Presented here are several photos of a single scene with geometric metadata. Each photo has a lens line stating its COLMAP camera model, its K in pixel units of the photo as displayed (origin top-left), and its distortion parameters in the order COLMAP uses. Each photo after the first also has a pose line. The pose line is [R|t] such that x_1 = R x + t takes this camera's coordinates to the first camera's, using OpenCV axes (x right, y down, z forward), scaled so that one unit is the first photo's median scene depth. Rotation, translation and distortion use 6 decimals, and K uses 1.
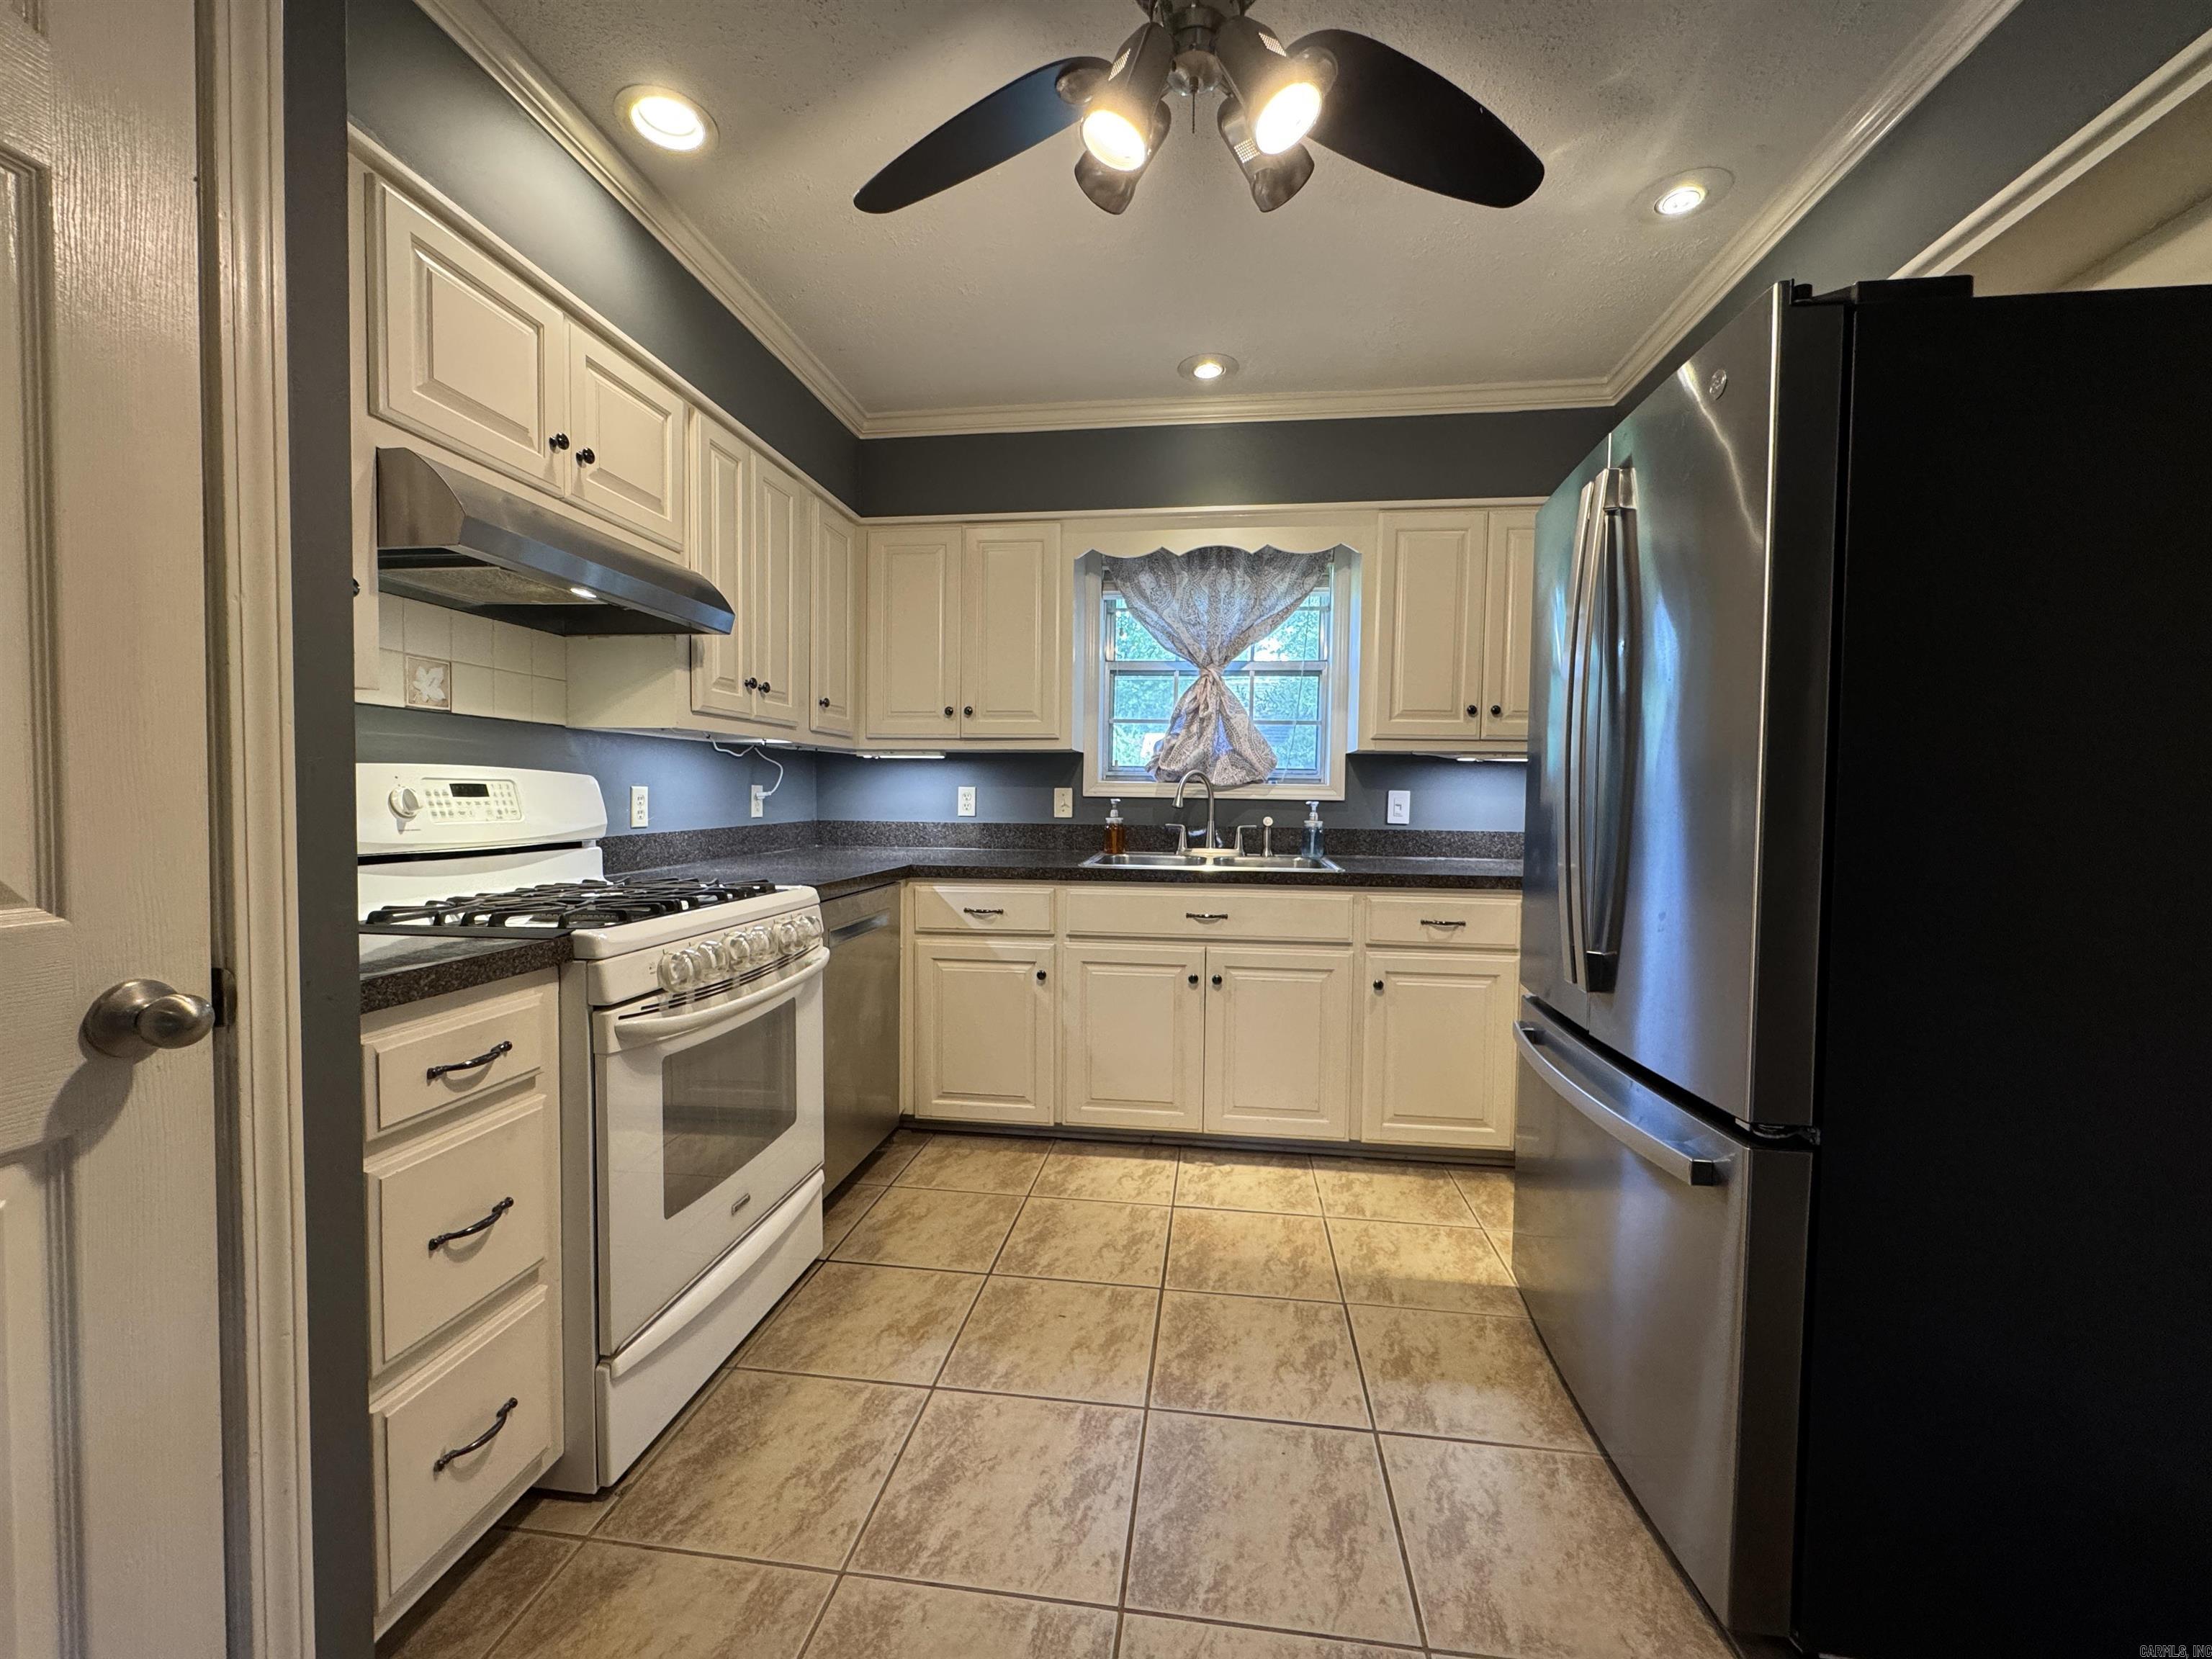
lens RADIAL K [[885.4, 0, 1106.0], [0, 885.4, 829.5], [0, 0, 1]] dist [-0.003684, -0.000082]
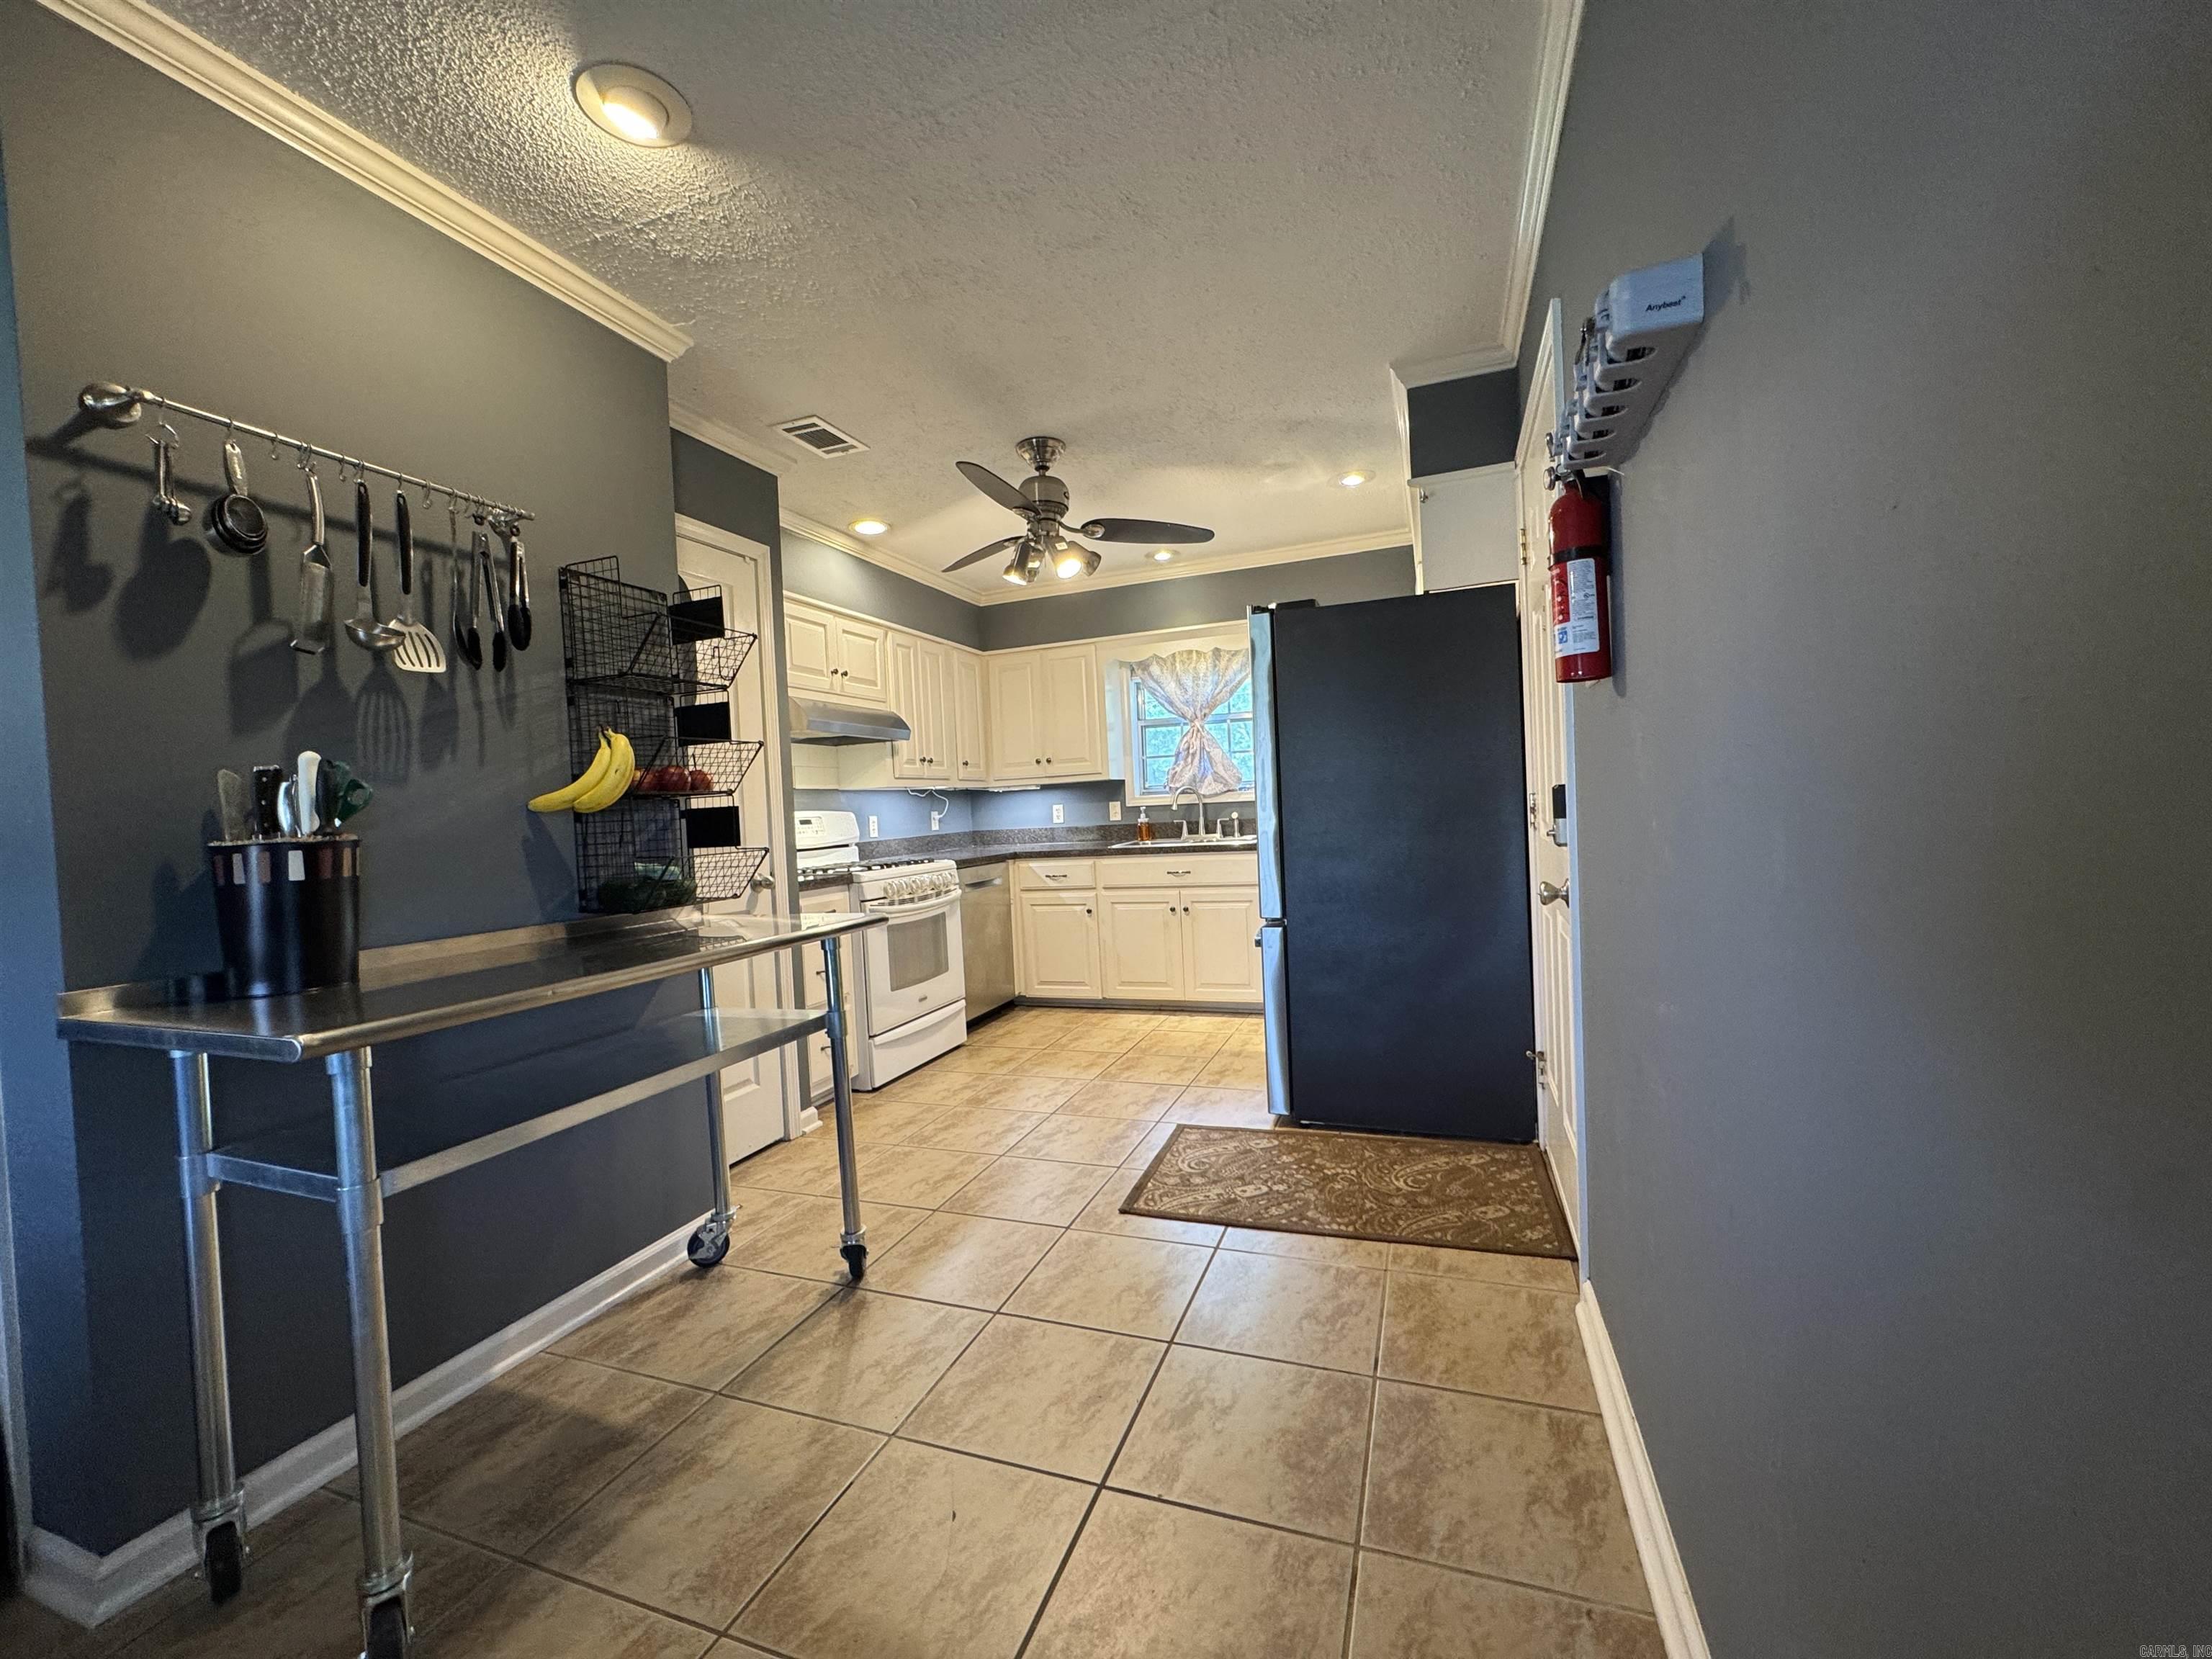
lens RADIAL K [[872.1, 0, 1106.0], [0, 872.1, 829.5], [0, 0, 1]] dist [-0.001562, 0.000672]
pose [[0.973399, -0.054792, -0.222469, 0.395097], [0.052244, 0.998484, -0.017328, 0.040424], [0.223081, 0.005244, 0.974786, -0.751754]]
